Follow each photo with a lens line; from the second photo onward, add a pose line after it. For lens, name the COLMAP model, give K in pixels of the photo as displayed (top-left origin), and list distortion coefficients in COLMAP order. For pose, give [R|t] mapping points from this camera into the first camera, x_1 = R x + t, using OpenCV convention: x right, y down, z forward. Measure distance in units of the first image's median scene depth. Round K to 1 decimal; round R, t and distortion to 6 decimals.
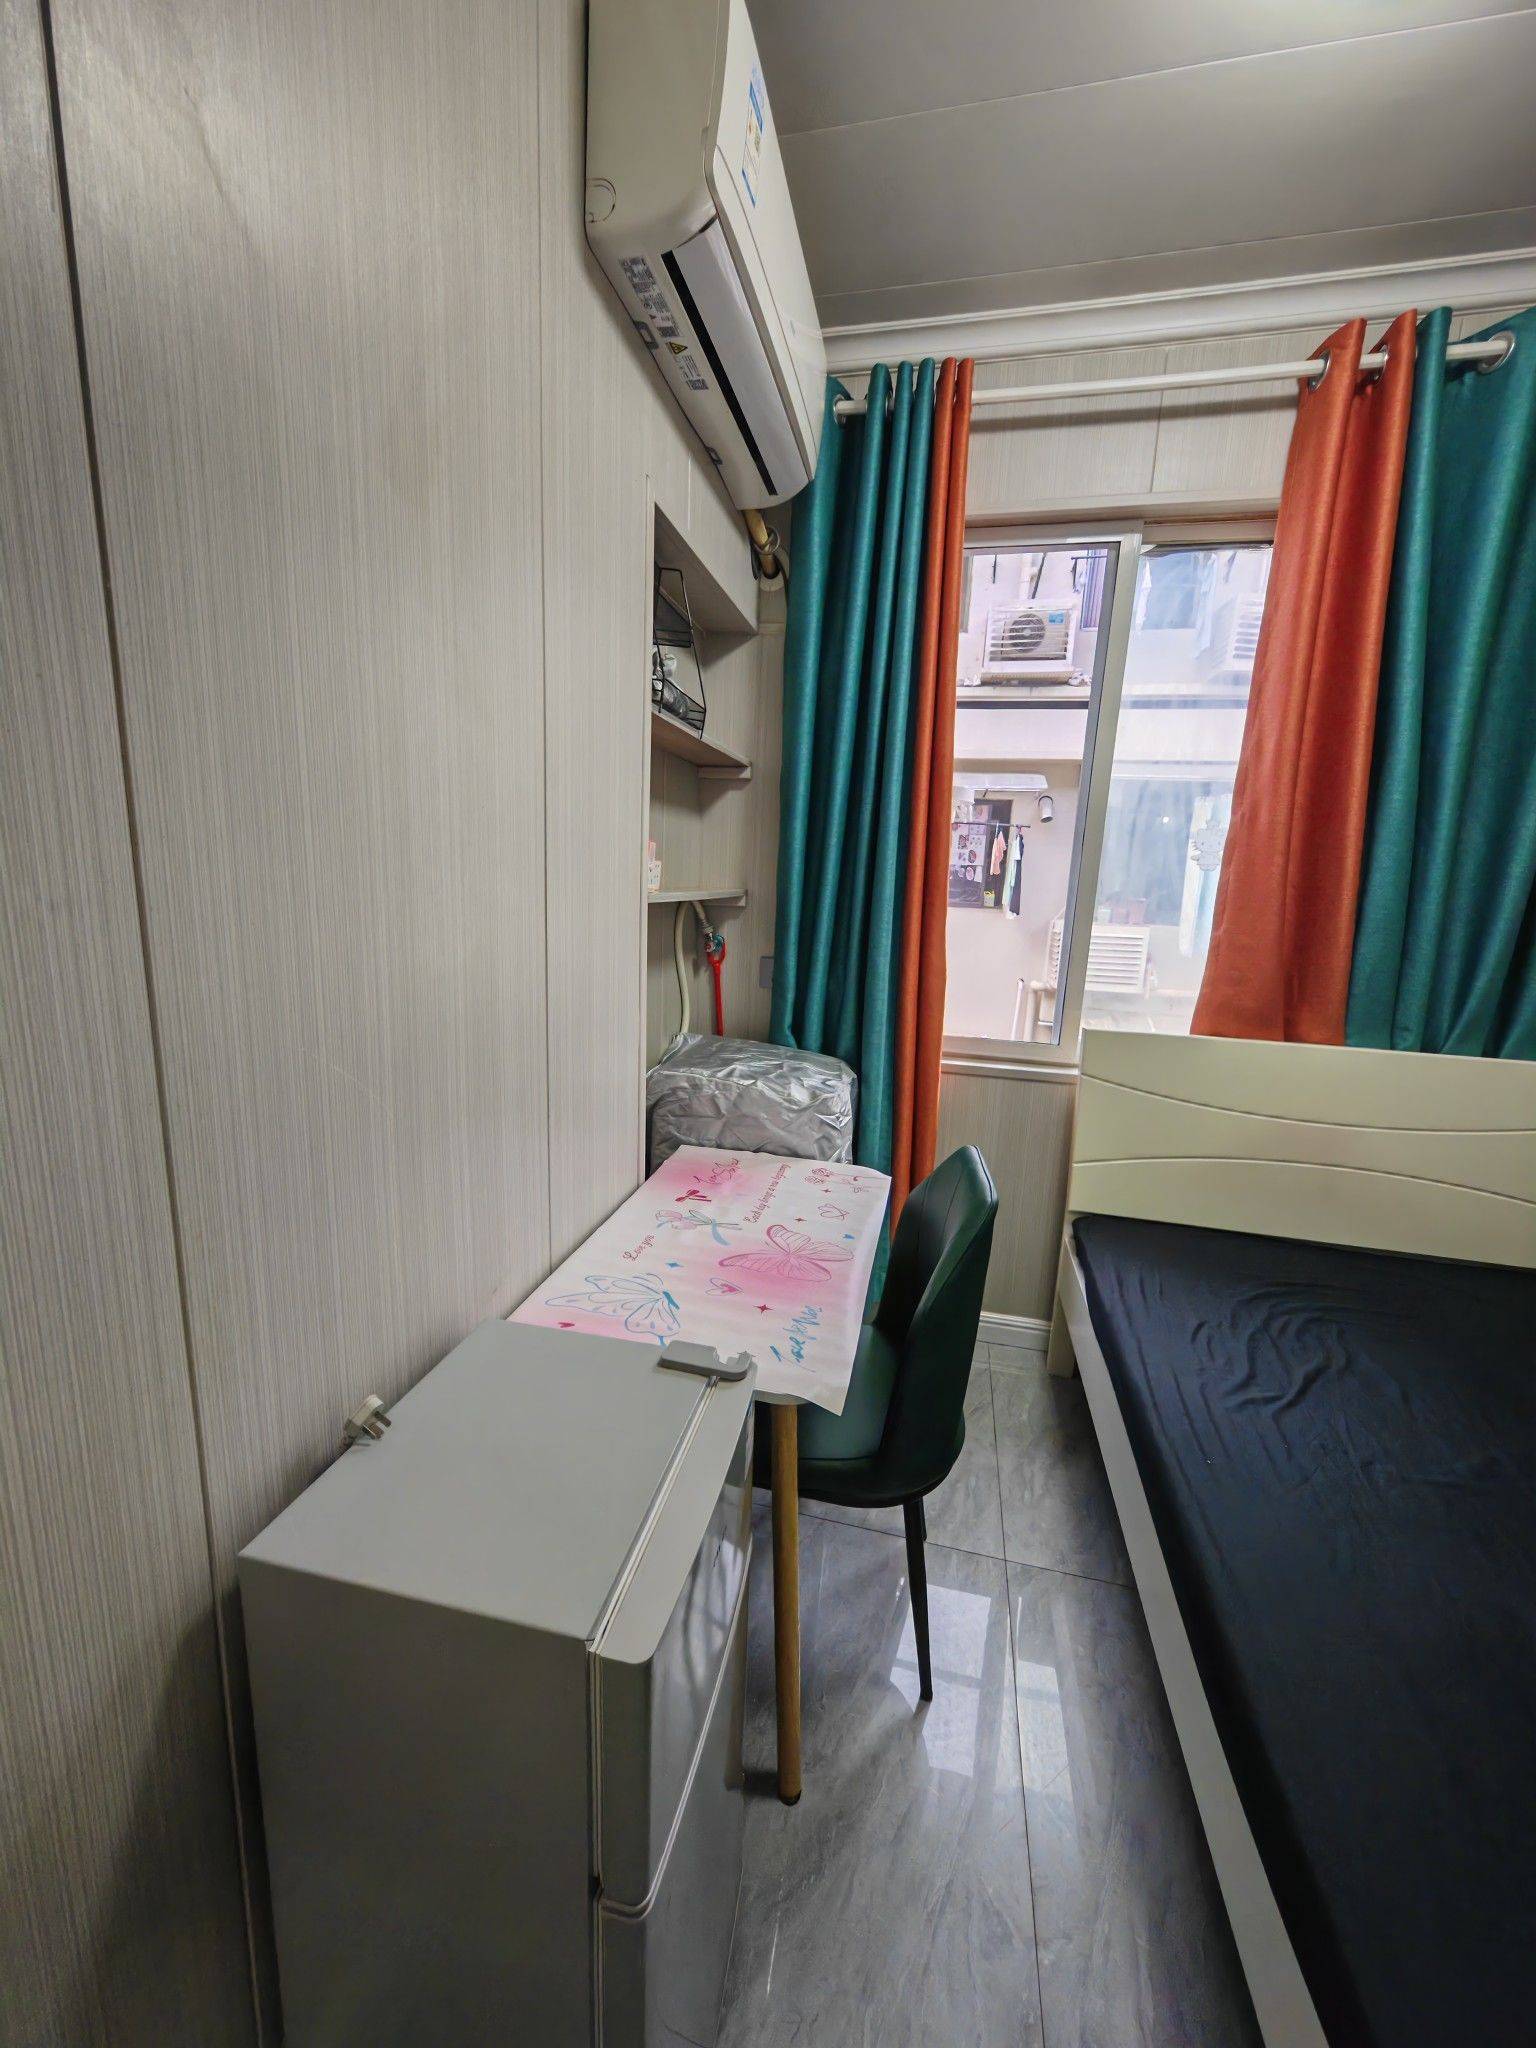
lens RADIAL K [[792.1, 0, 770.1], [0, 792.1, 1029.4], [0, 0, 1]] dist [0.015123, 0.001014]
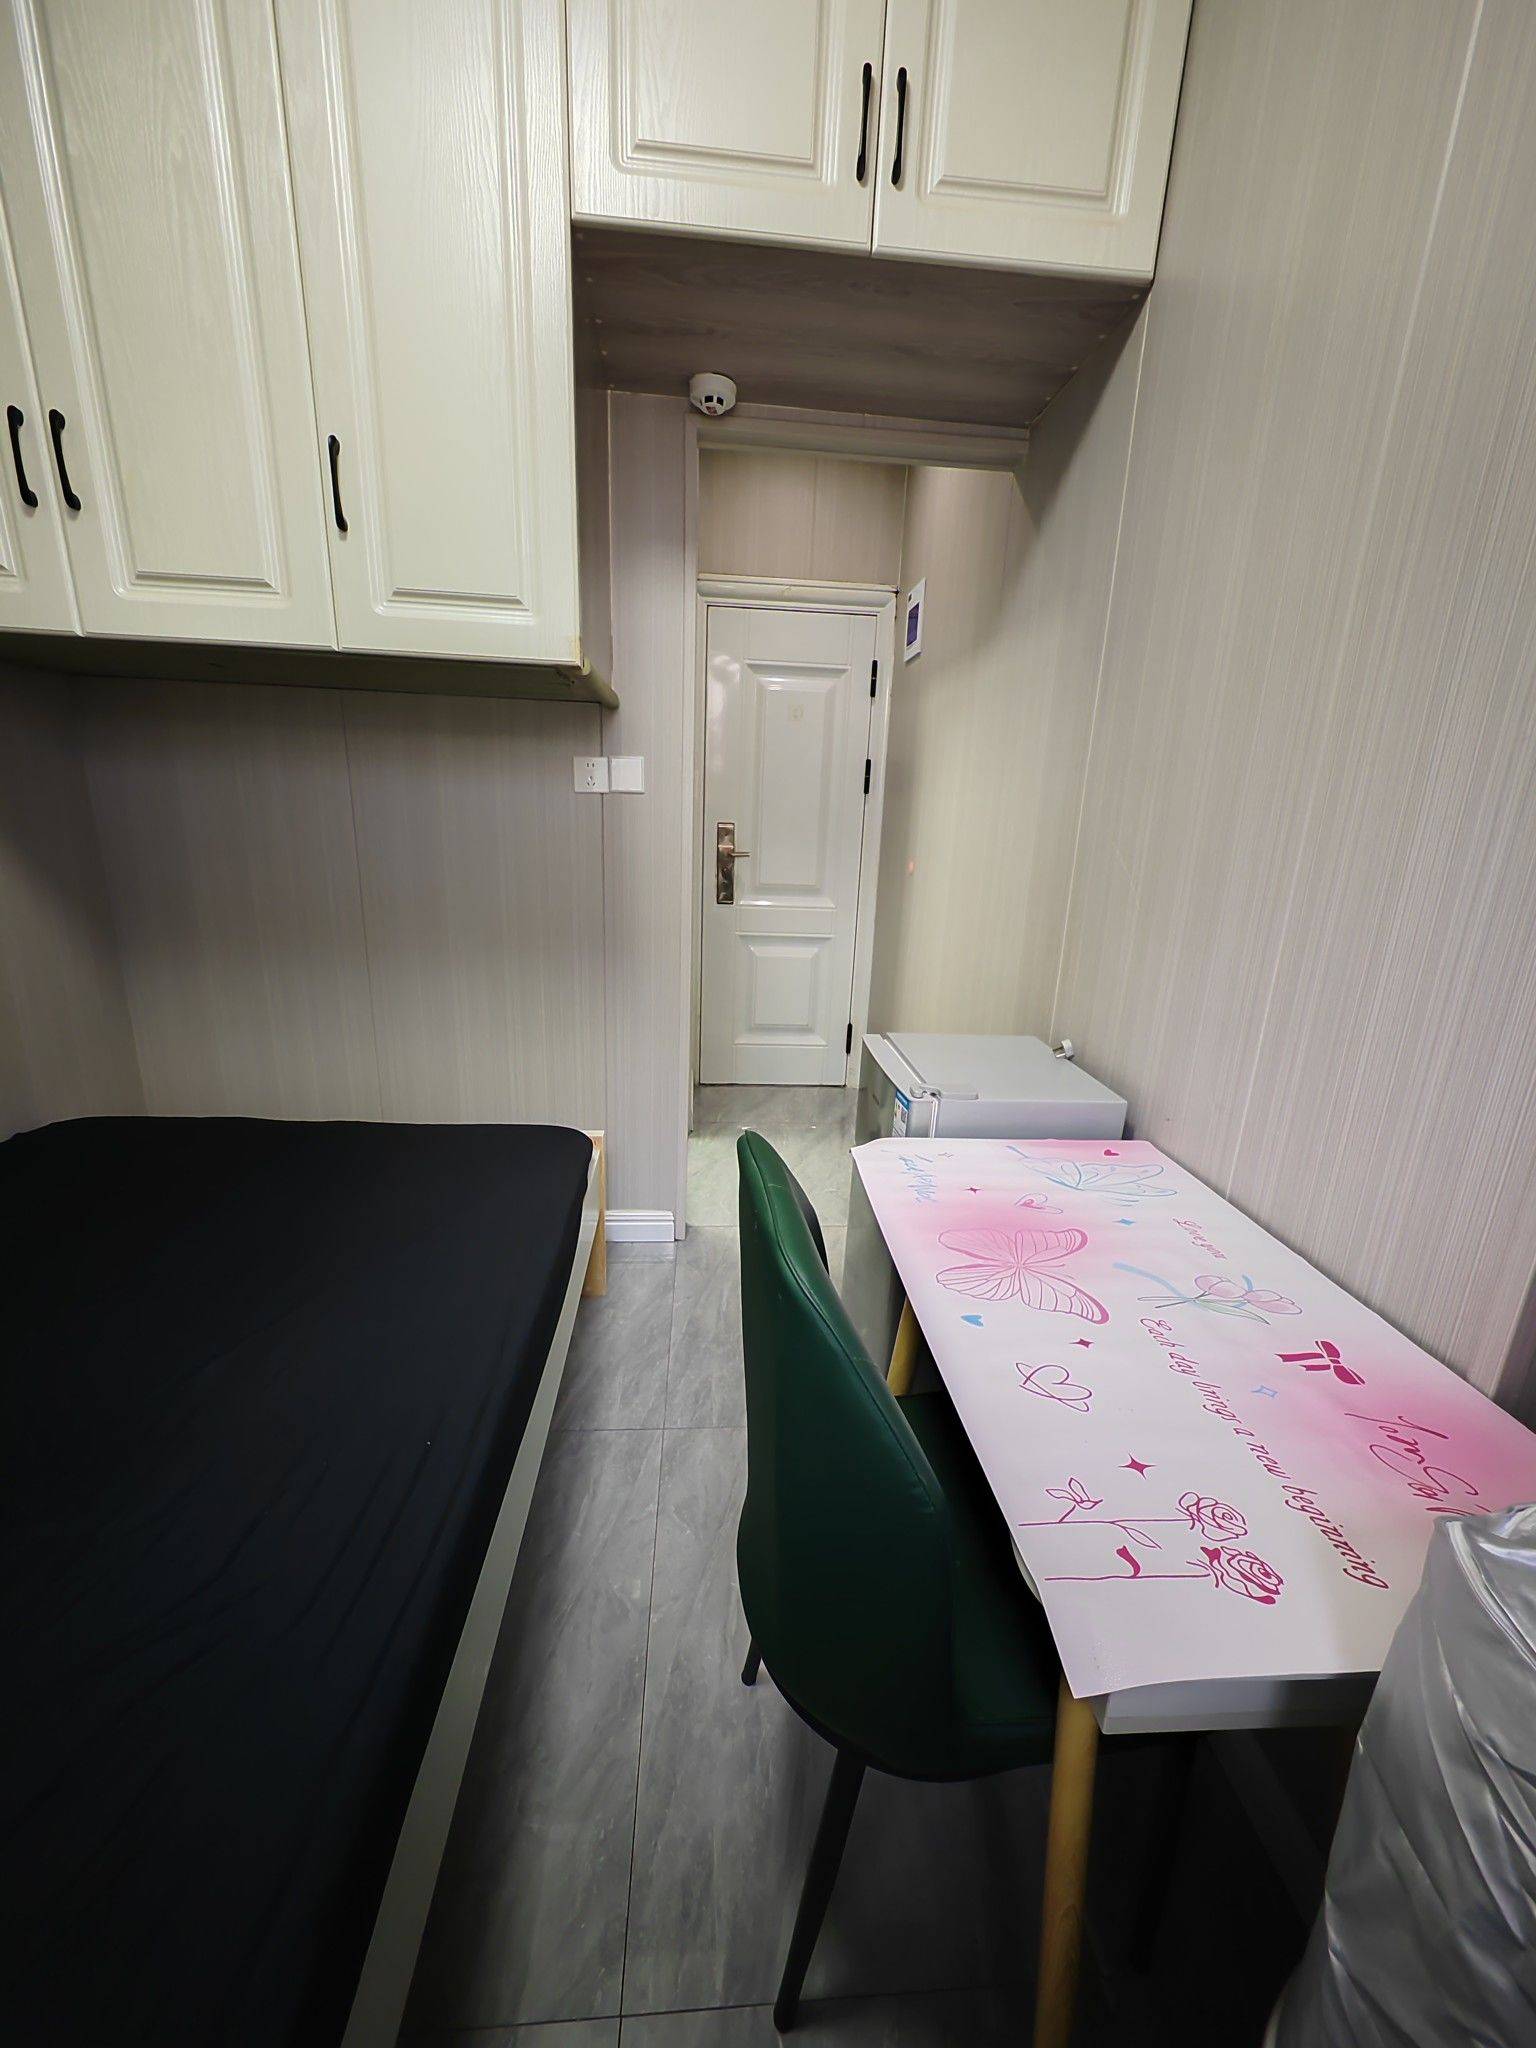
lens RADIAL K [[792.1, 0, 760.8], [0, 792.1, 1025.8], [0, 0, 1]] dist [0.015123, 0.001014]
pose [[-0.955577, 0.004503, -0.294706, 0.291262], [-0.127965, 0.894391, 0.428591, -0.106980], [0.265513, 0.447264, -0.854083, 0.959275]]
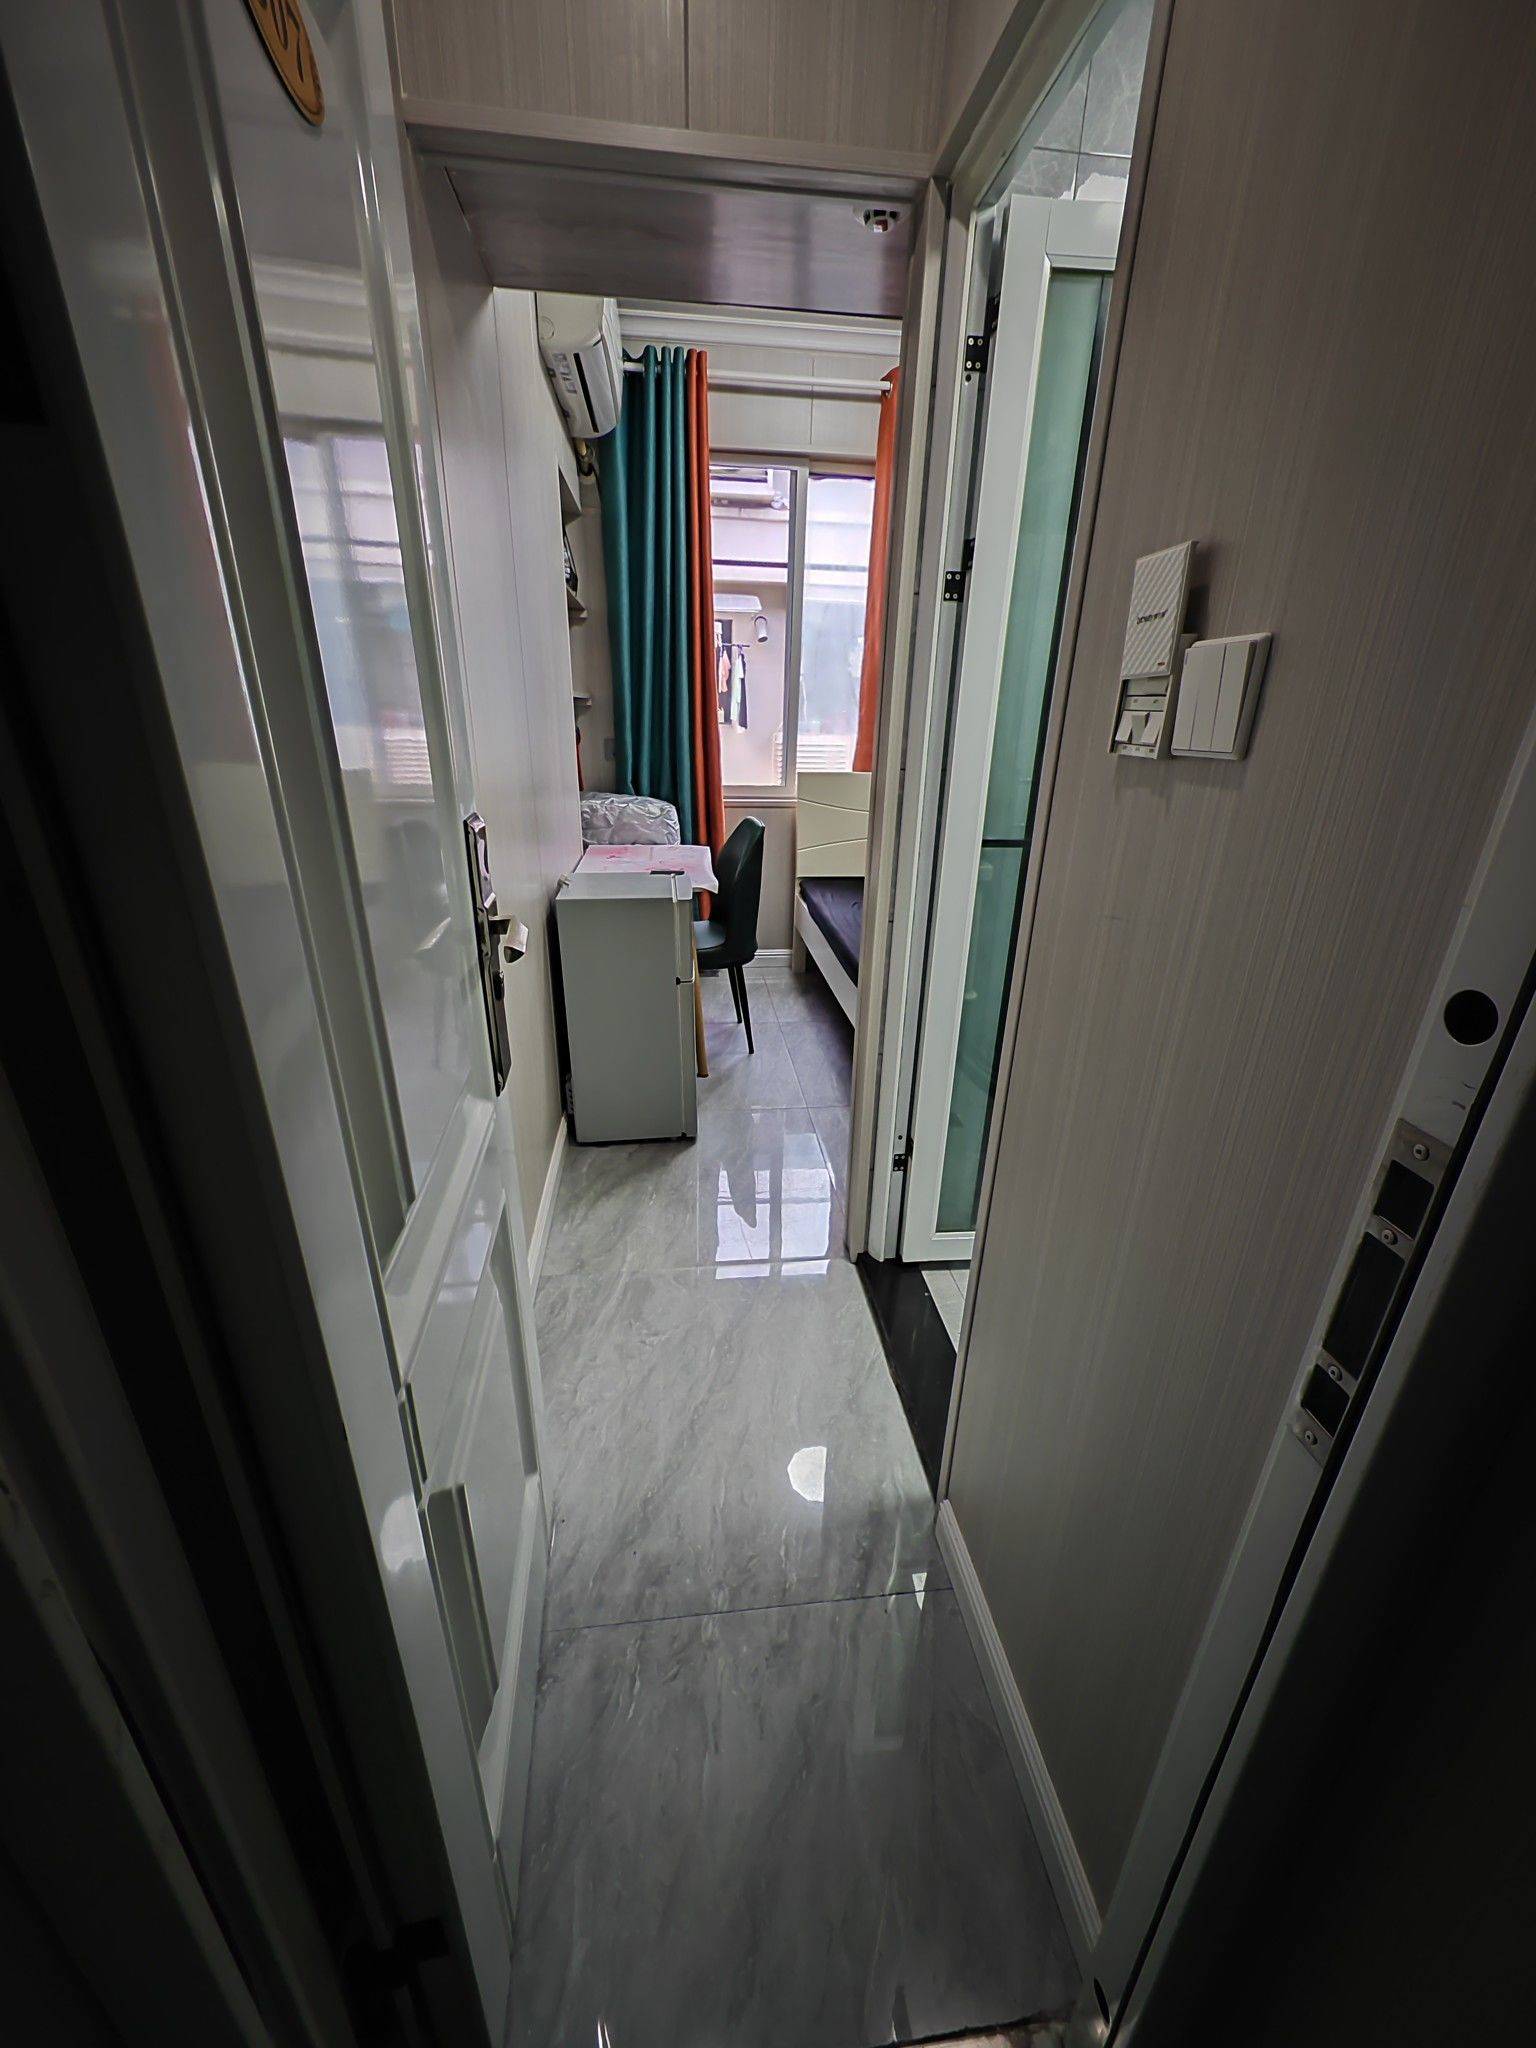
lens RADIAL K [[792.1, 0, 749.7], [0, 792.1, 1022.5], [0, 0, 1]] dist [0.015123, 0.001014]
pose [[0.951116, -0.136751, 0.276906, -0.289309], [0.081023, 0.975705, 0.203558, 0.183842], [-0.298016, -0.171171, 0.939088, -0.764878]]
